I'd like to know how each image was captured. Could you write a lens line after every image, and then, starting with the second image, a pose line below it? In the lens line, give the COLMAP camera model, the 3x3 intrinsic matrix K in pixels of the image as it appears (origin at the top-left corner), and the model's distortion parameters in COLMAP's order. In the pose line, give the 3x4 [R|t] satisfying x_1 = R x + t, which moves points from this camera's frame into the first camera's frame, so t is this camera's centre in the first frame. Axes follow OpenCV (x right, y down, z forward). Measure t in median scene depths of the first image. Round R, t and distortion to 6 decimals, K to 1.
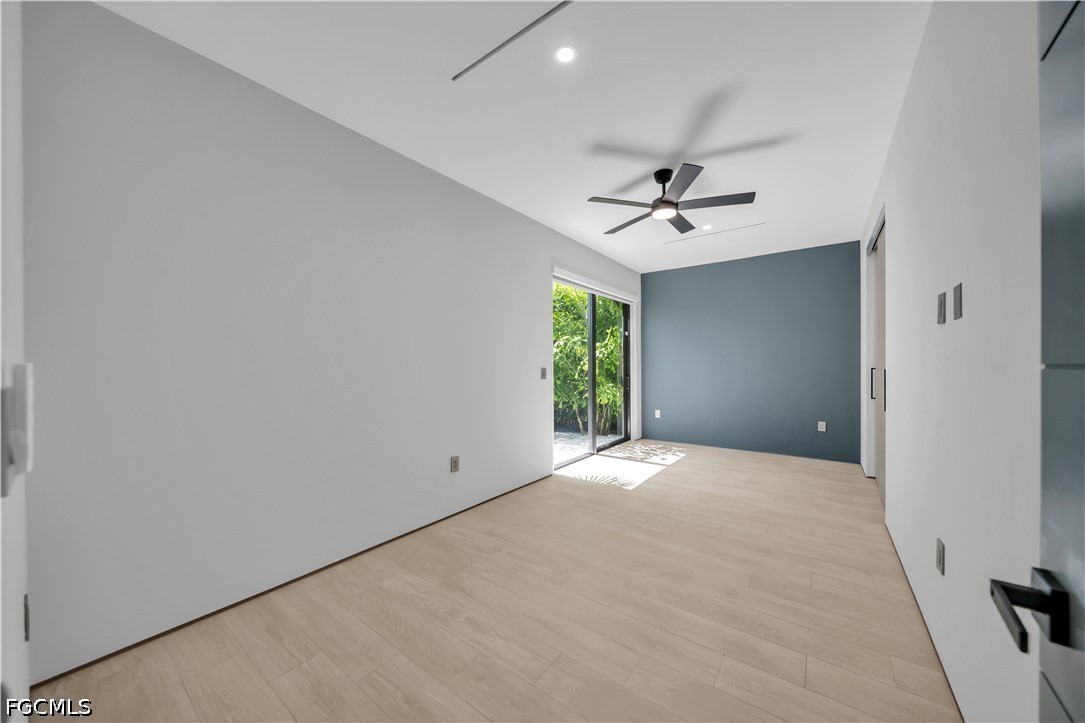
lens RADIAL K [[375.2, 0, 545.4], [0, 375.2, 364.4], [0, 0, 1]] dist [0.001706, -0.001409]
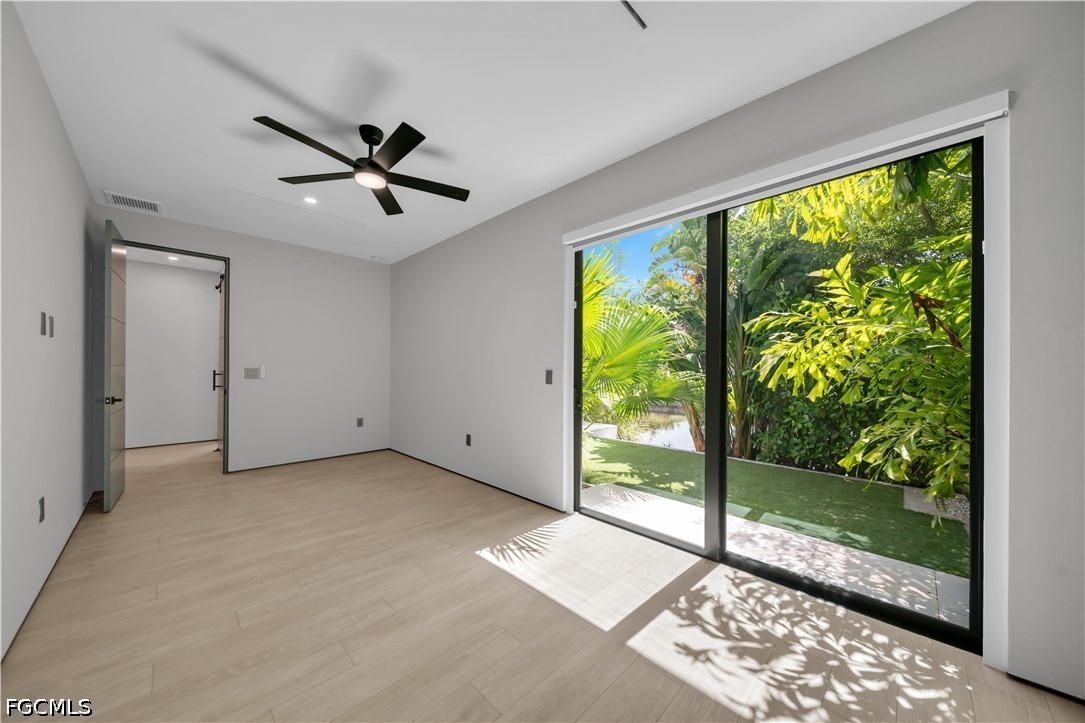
lens RADIAL K [[375.2, 0, 545.9], [0, 375.2, 363.5], [0, 0, 1]] dist [0.001706, -0.001409]
pose [[-0.140127, -0.008266, -0.990099, 1.059863], [-0.001259, 0.999966, -0.008171, 0.003070], [0.990133, 0.000102, -0.140133, 1.475166]]
